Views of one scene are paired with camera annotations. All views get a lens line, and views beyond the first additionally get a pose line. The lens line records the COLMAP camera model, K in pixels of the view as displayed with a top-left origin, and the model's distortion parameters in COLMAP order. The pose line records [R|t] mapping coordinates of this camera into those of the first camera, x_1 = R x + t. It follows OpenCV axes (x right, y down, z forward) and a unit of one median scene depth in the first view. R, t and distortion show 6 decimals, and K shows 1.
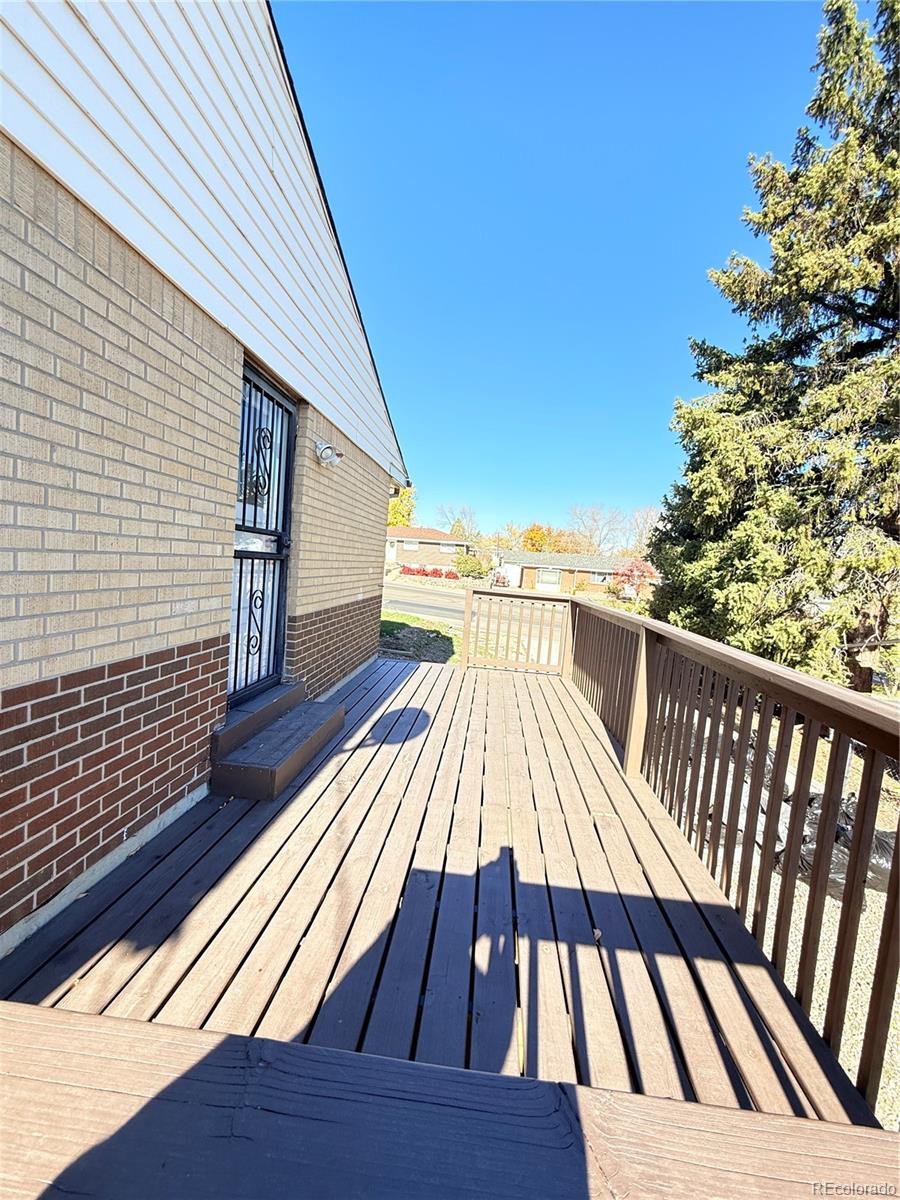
lens RADIAL K [[476.5, 0, 454.8], [0, 476.5, 598.6], [0, 0, 1]] dist [-0.001797, 0.000531]
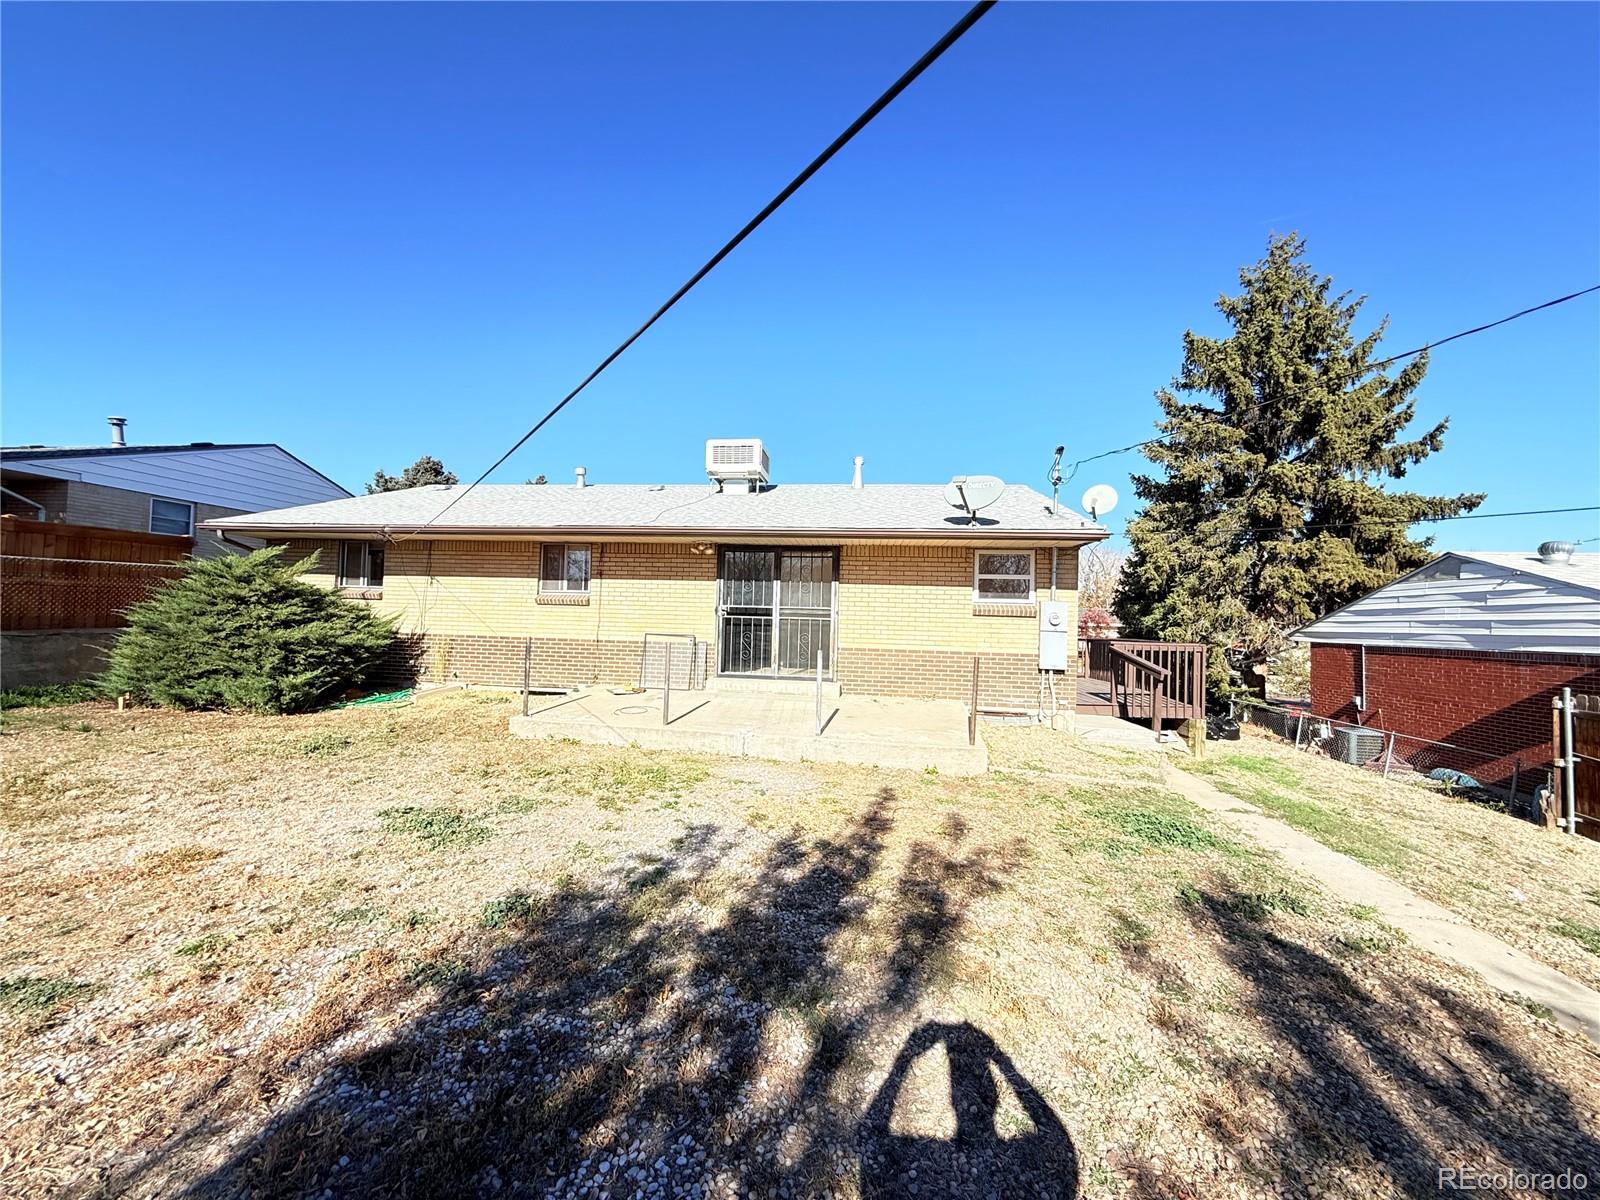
lens RADIAL K [[635.3, 0, 799.2], [0, 635.3, 601.5], [0, 0, 1]] dist [-0.001797, 0.000531]
pose [[0.997485, -0.053307, -0.046716, -0.687264], [0.047945, 0.992862, -0.109209, 0.064192], [0.052204, 0.106694, 0.992920, -1.448273]]
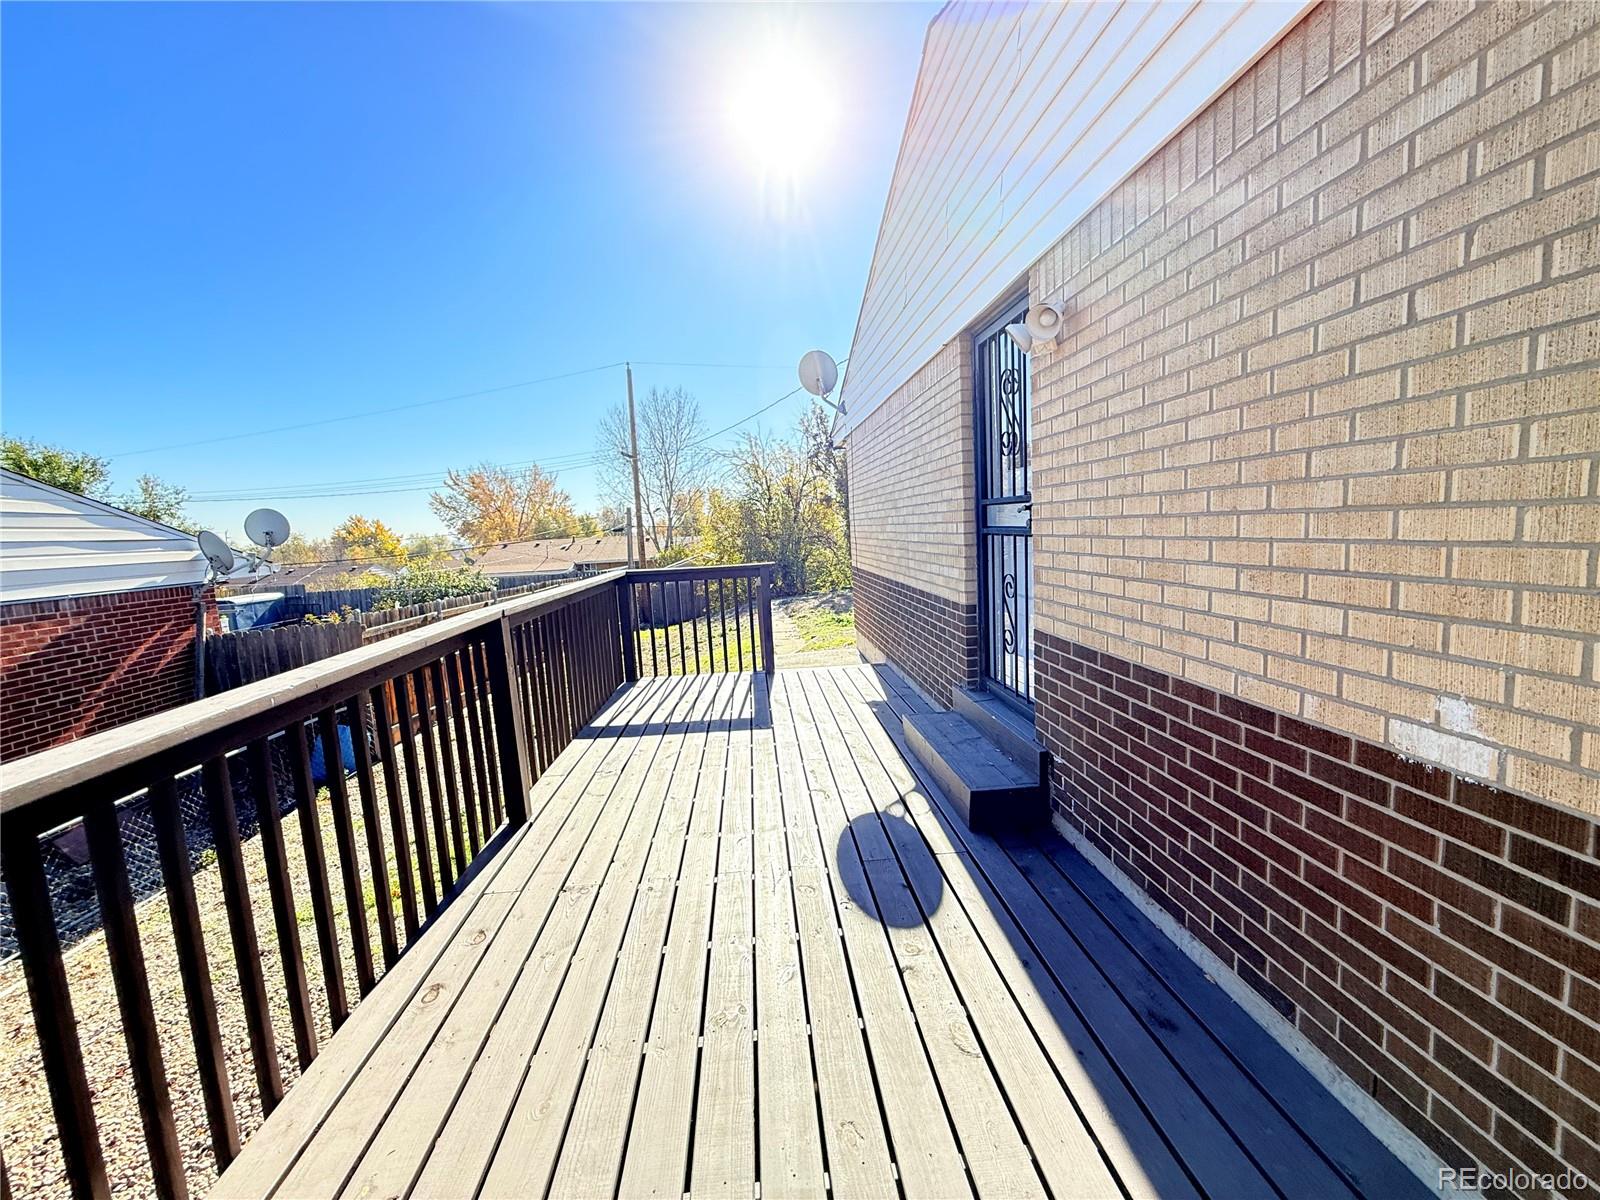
lens RADIAL K [[635.3, 0, 802.0], [0, 635.3, 602.8], [0, 0, 1]] dist [-0.001797, 0.000531]
pose [[-0.985572, -0.007070, -0.169112, 0.116220], [-0.037403, 0.983525, 0.176860, -0.150400], [0.165075, 0.180633, -0.969599, 2.040010]]
